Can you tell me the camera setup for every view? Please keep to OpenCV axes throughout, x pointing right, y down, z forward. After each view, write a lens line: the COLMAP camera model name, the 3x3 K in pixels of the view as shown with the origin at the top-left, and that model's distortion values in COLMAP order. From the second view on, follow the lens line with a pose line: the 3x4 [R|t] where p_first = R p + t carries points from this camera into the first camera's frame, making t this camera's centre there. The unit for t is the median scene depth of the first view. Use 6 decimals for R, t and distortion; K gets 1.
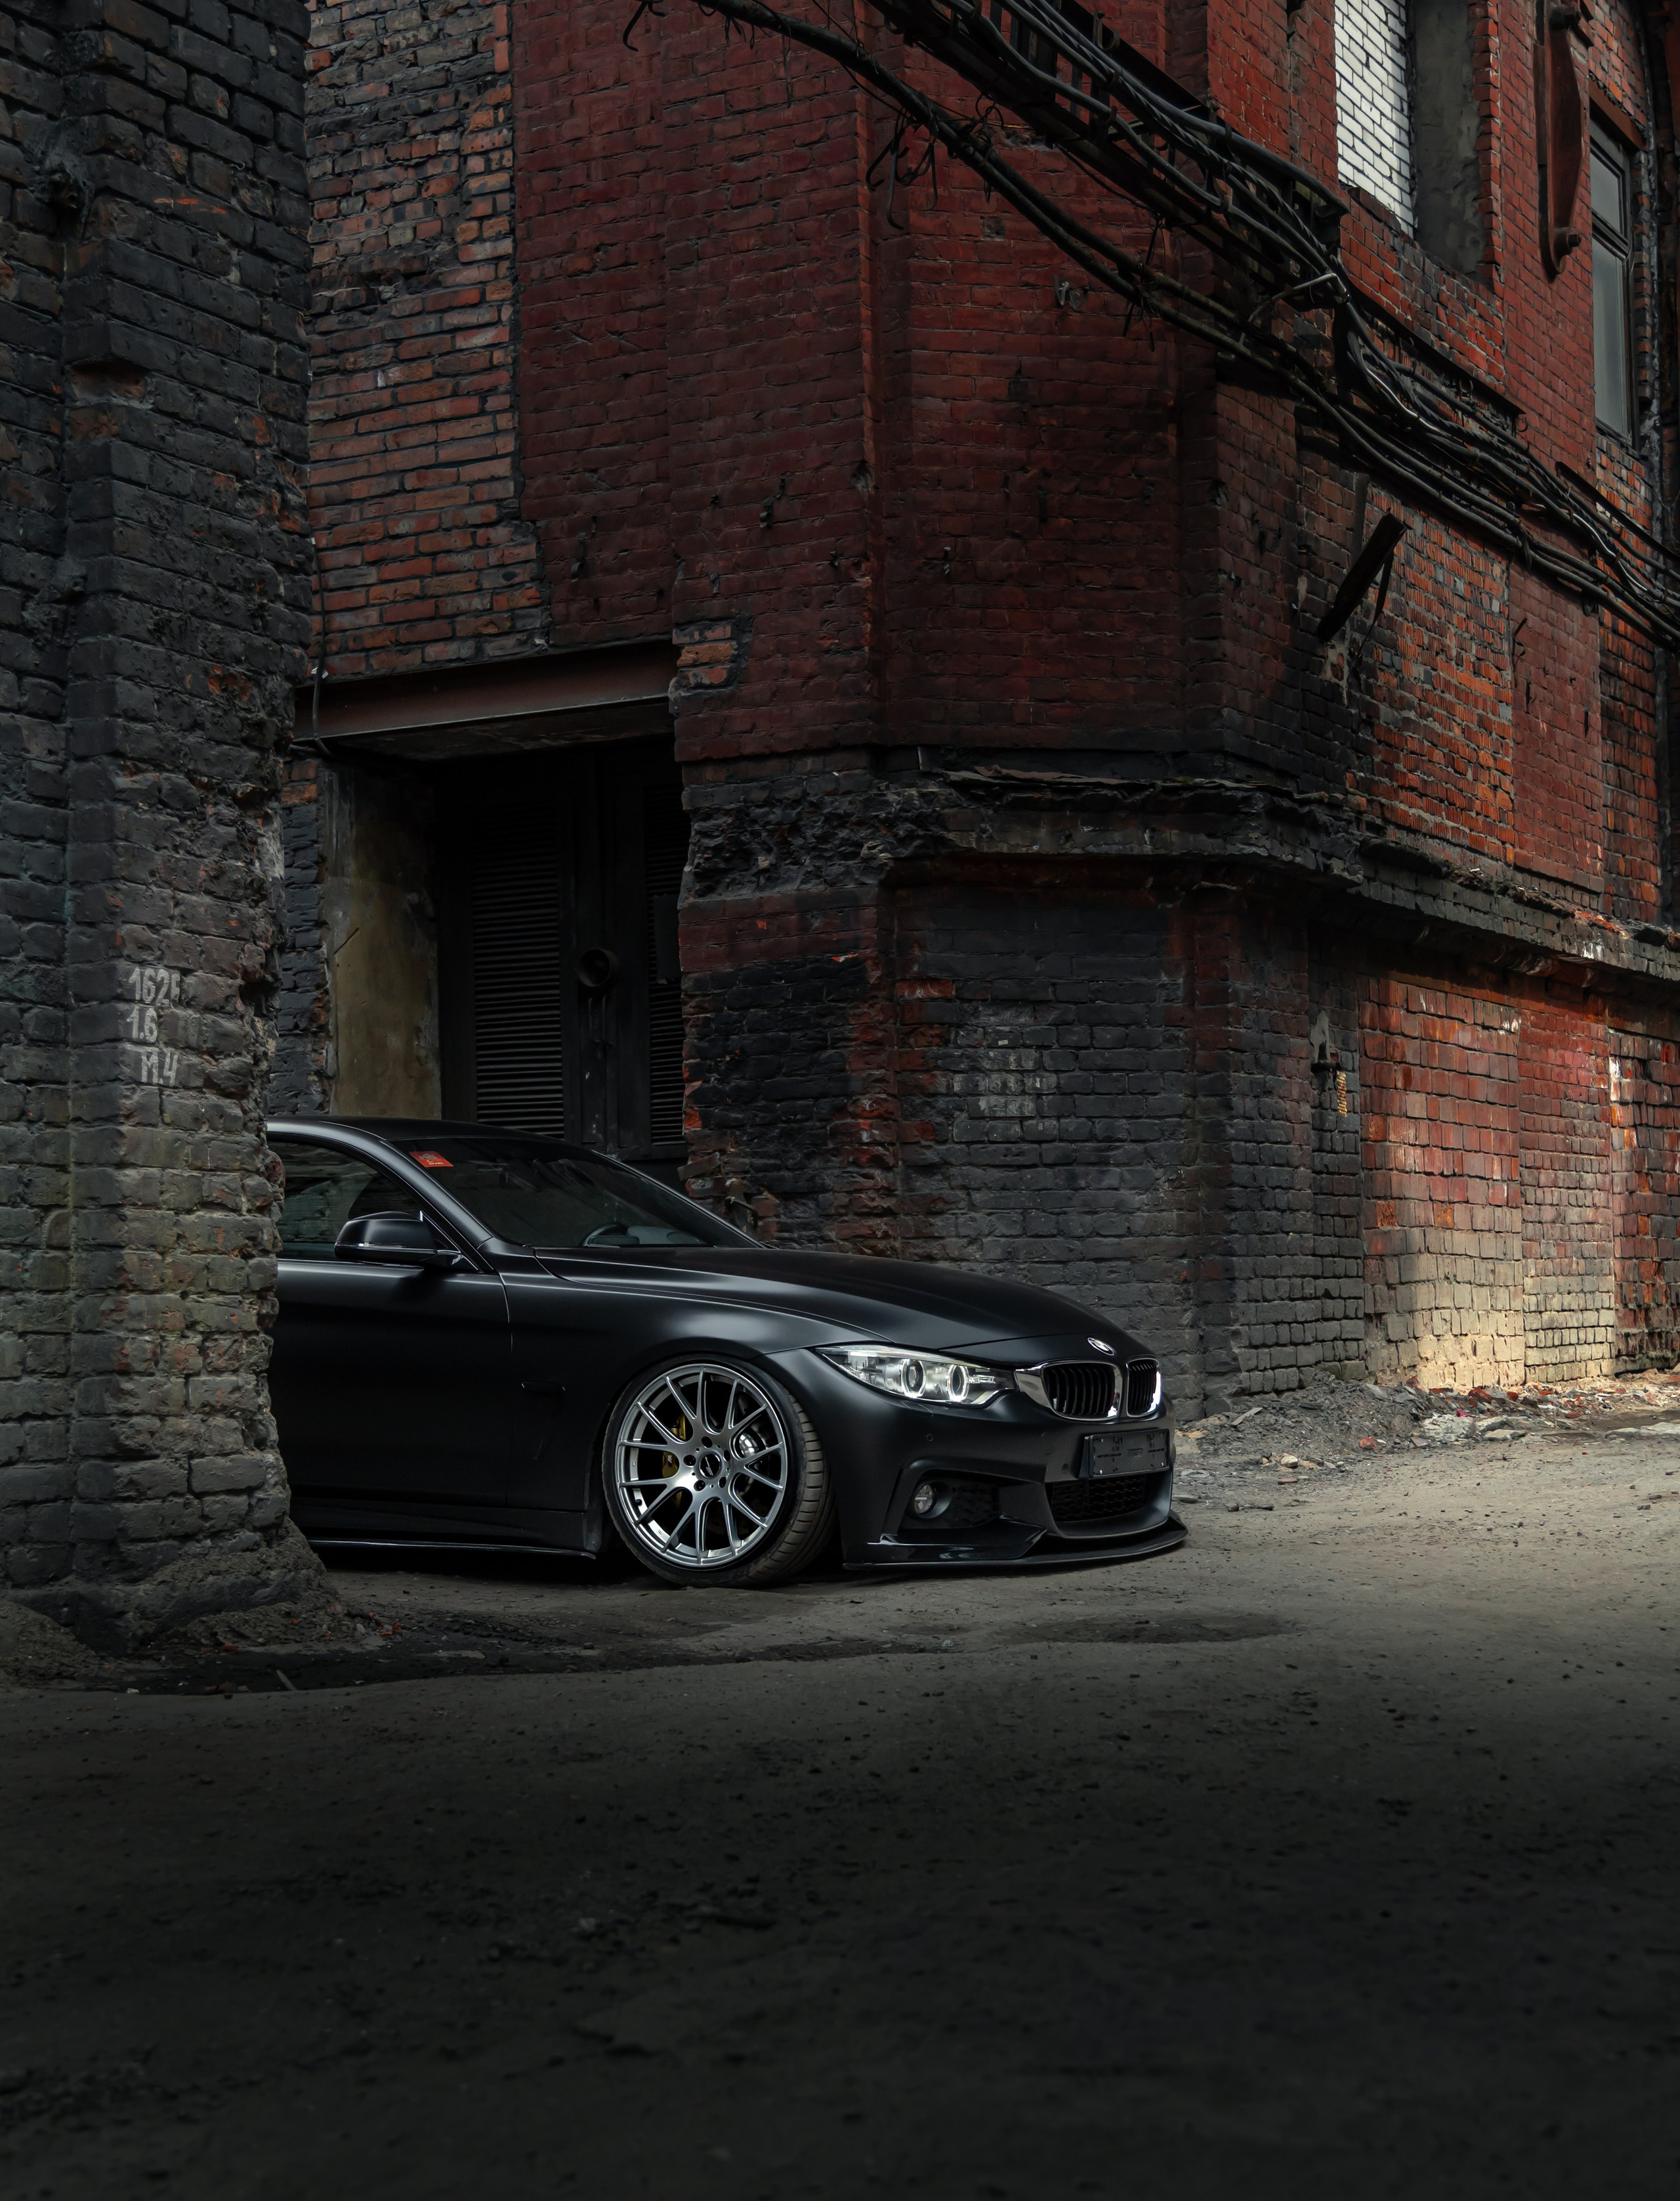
lens RADIAL K [[3399.0, 0, 834.8], [0, 3399.0, 1244.3], [0, 0, 1]] dist [-0.013661, 0.089442]
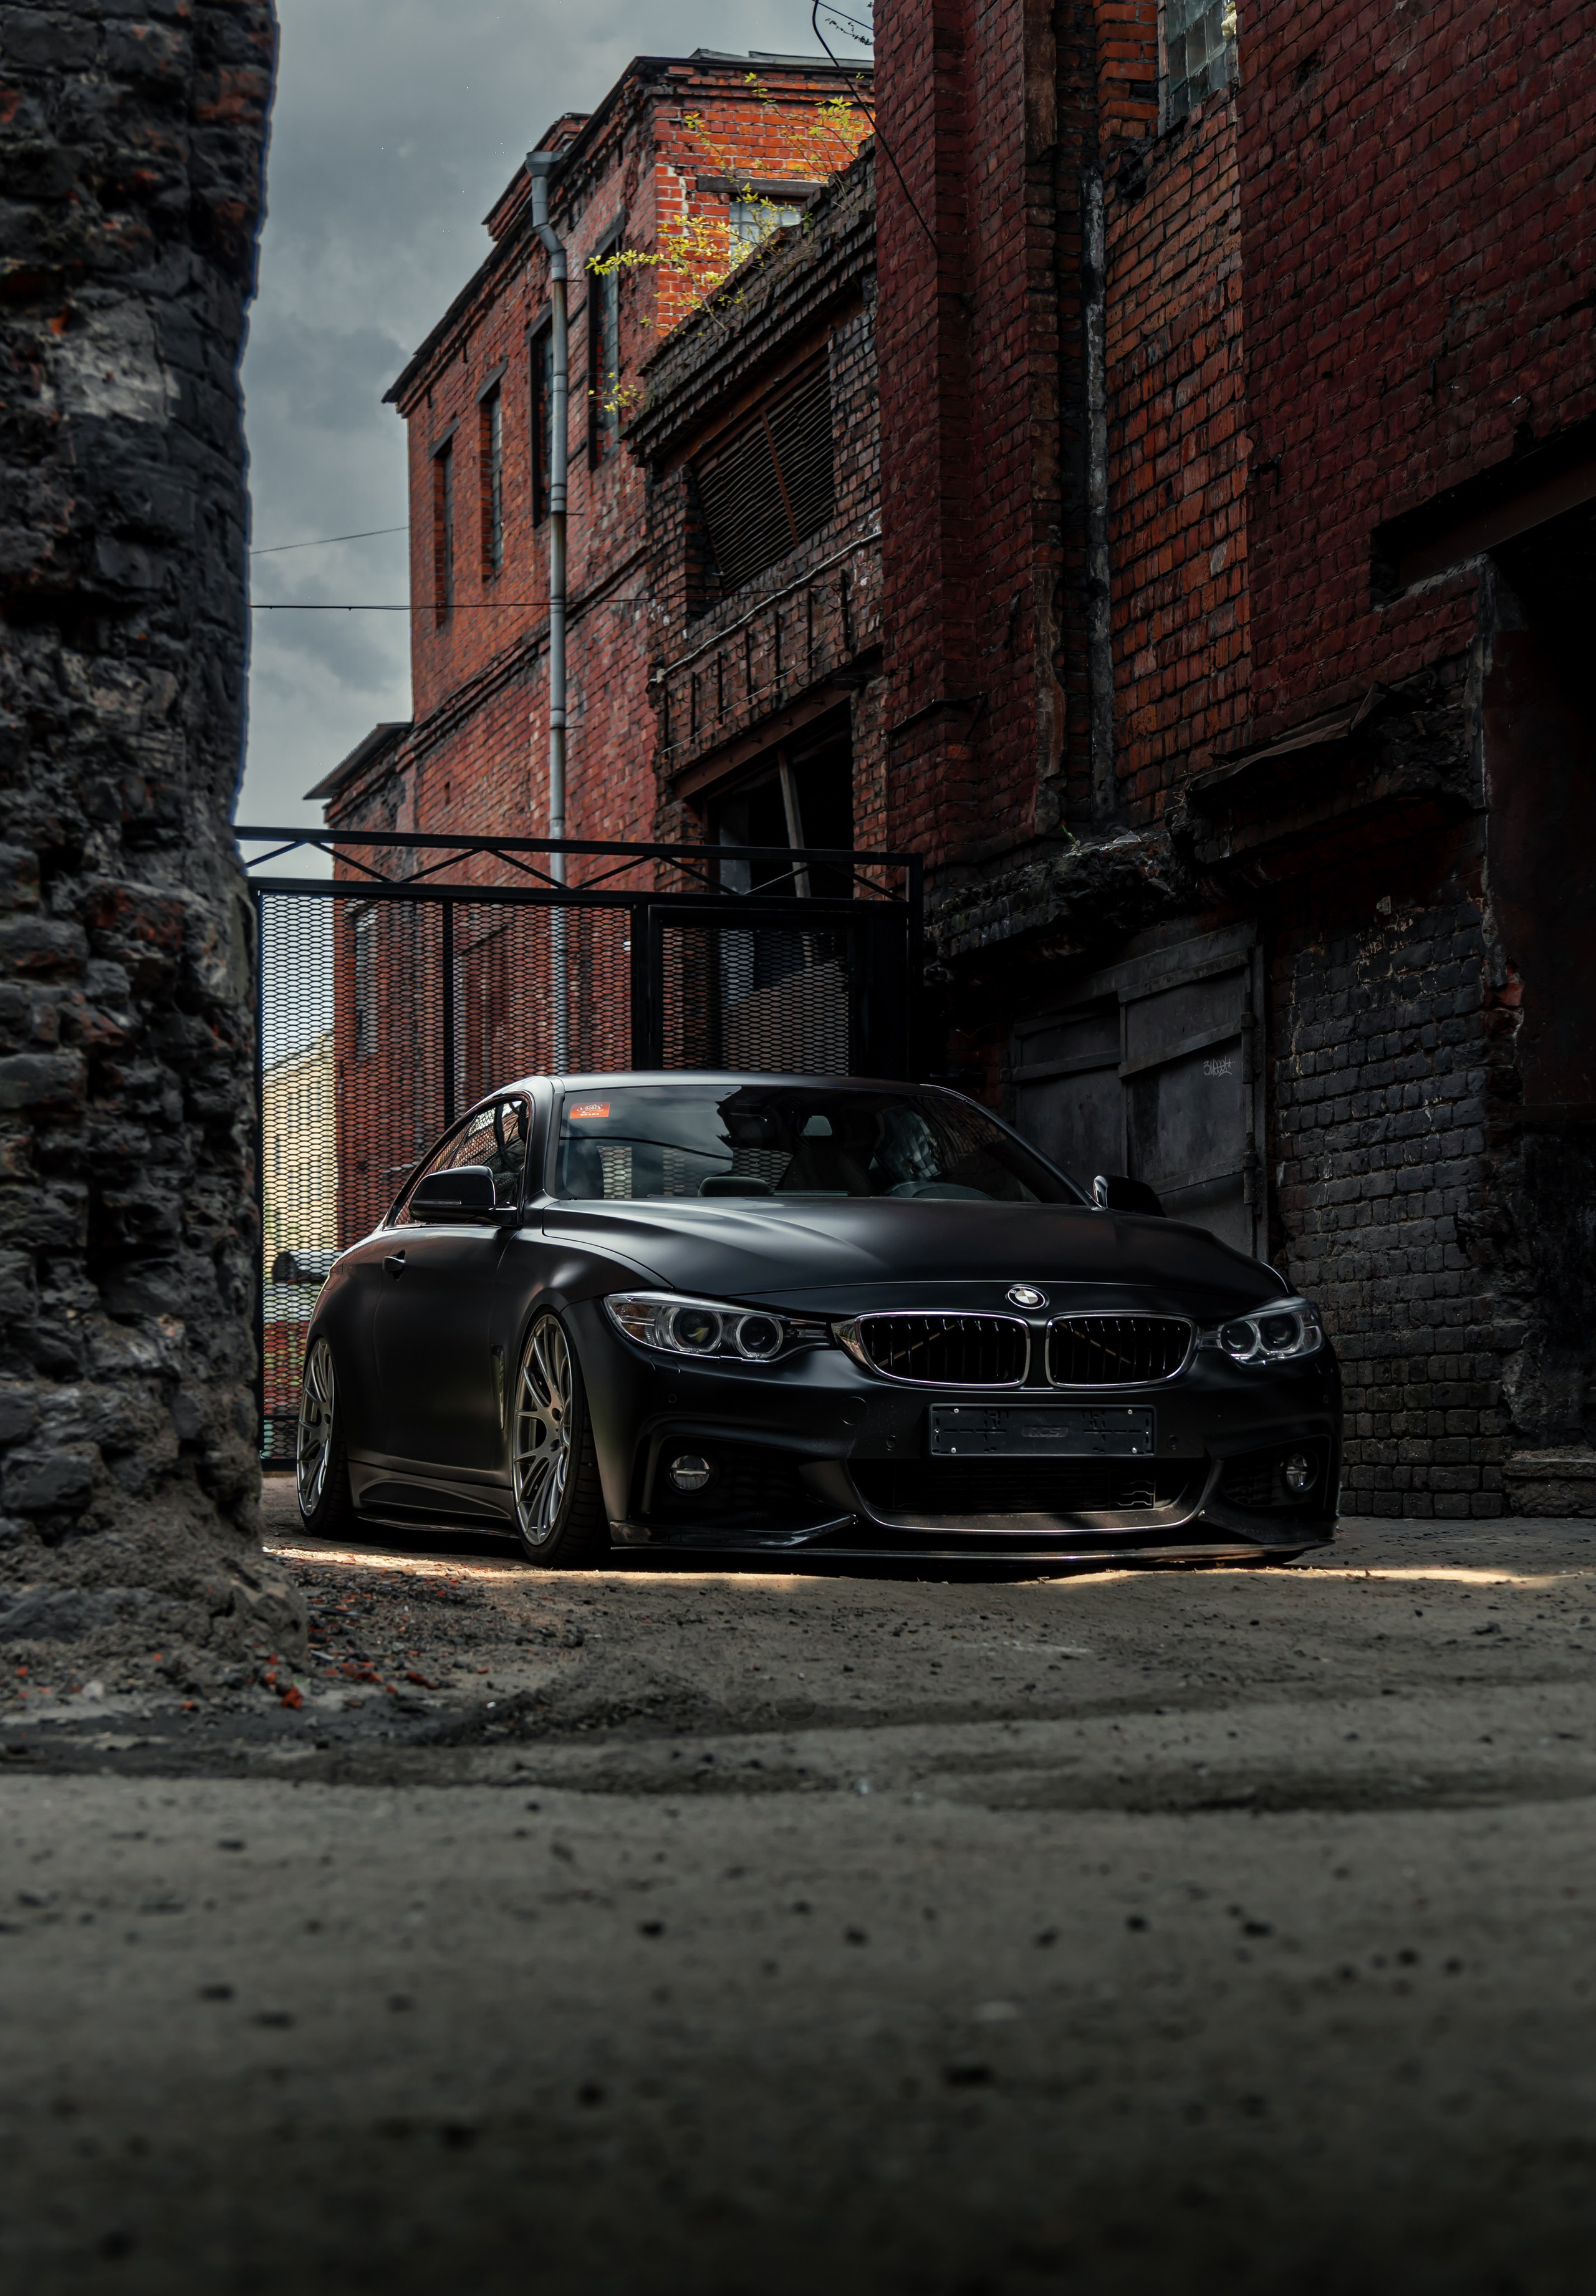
lens RADIAL K [[4121.9, 0, 775.1], [0, 4121.9, 1210.6], [0, 0, 1]] dist [0.033130, 0.129666]
pose [[0.704219, -0.029914, -0.709353, 0.261014], [0.010157, 0.999434, -0.032064, 0.033627], [0.709911, 0.015375, 0.704124, 0.355321]]
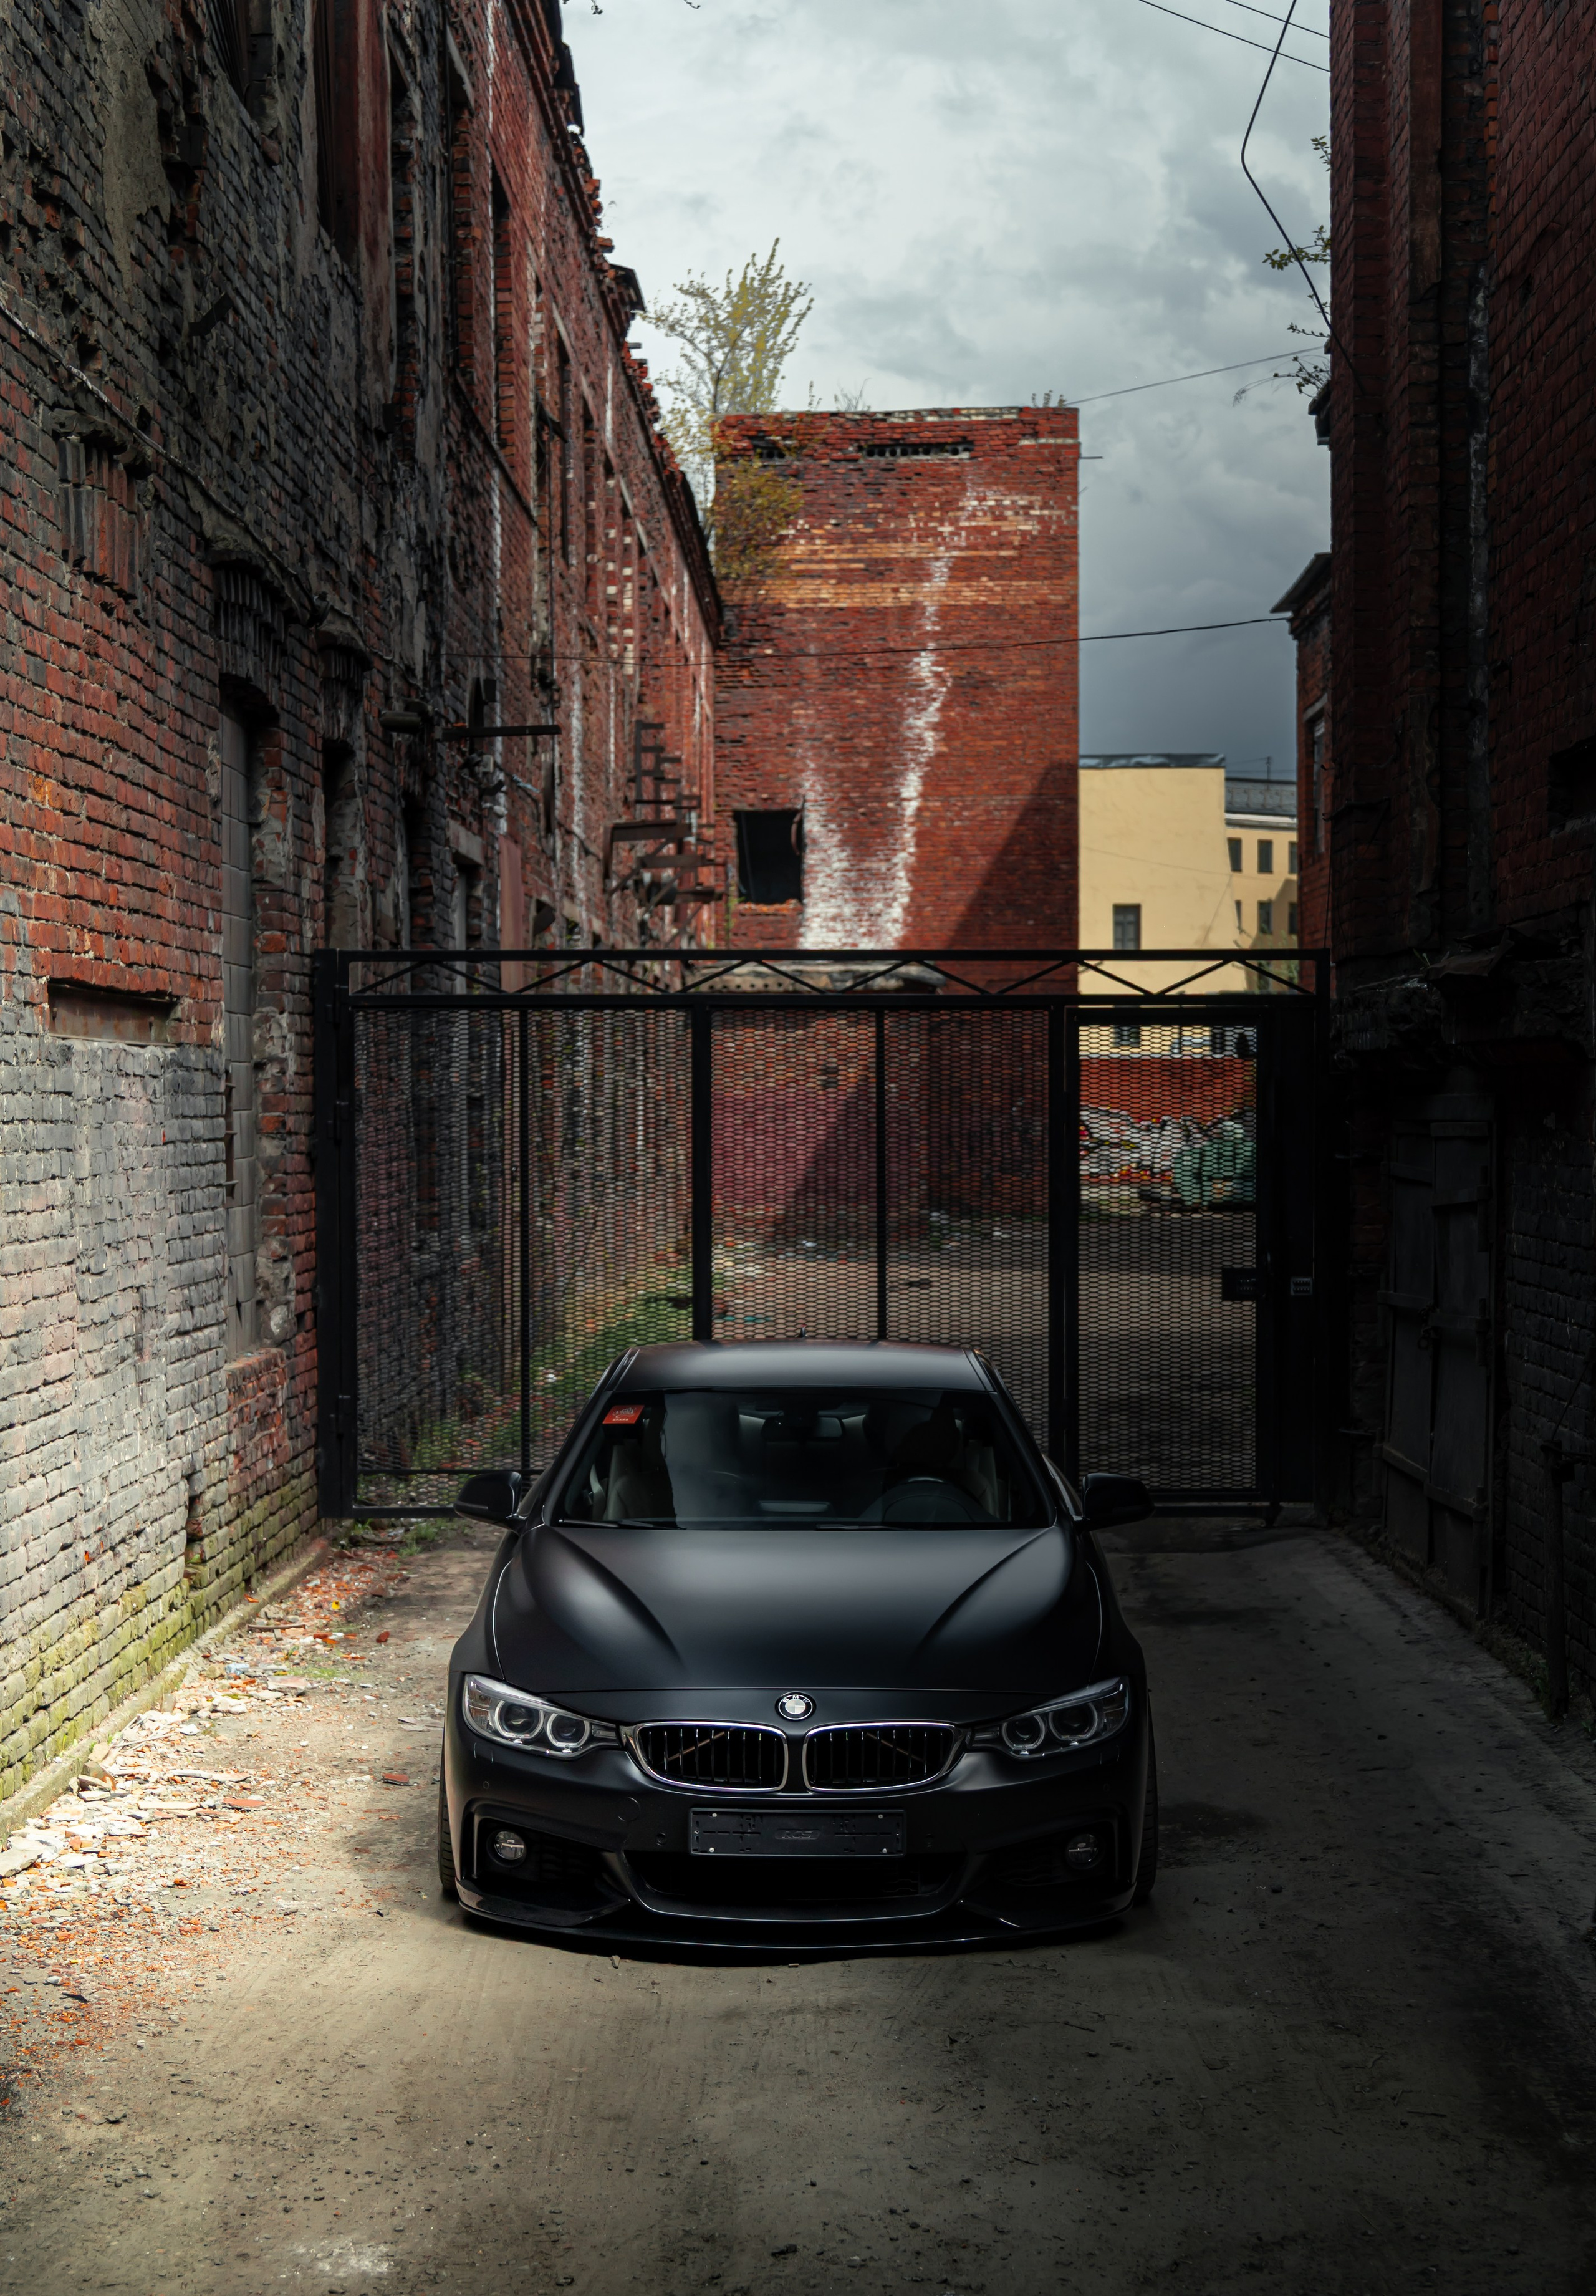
lens RADIAL K [[3720.5, 0, 785.4], [0, 3720.5, 1226.9], [0, 0, 1]] dist [0.029960, 0.026641]
pose [[0.466288, 0.046372, -0.883417, 0.416176], [0.012137, 0.998196, 0.058804, -0.110765], [0.884549, -0.038142, 0.464884, 0.560538]]
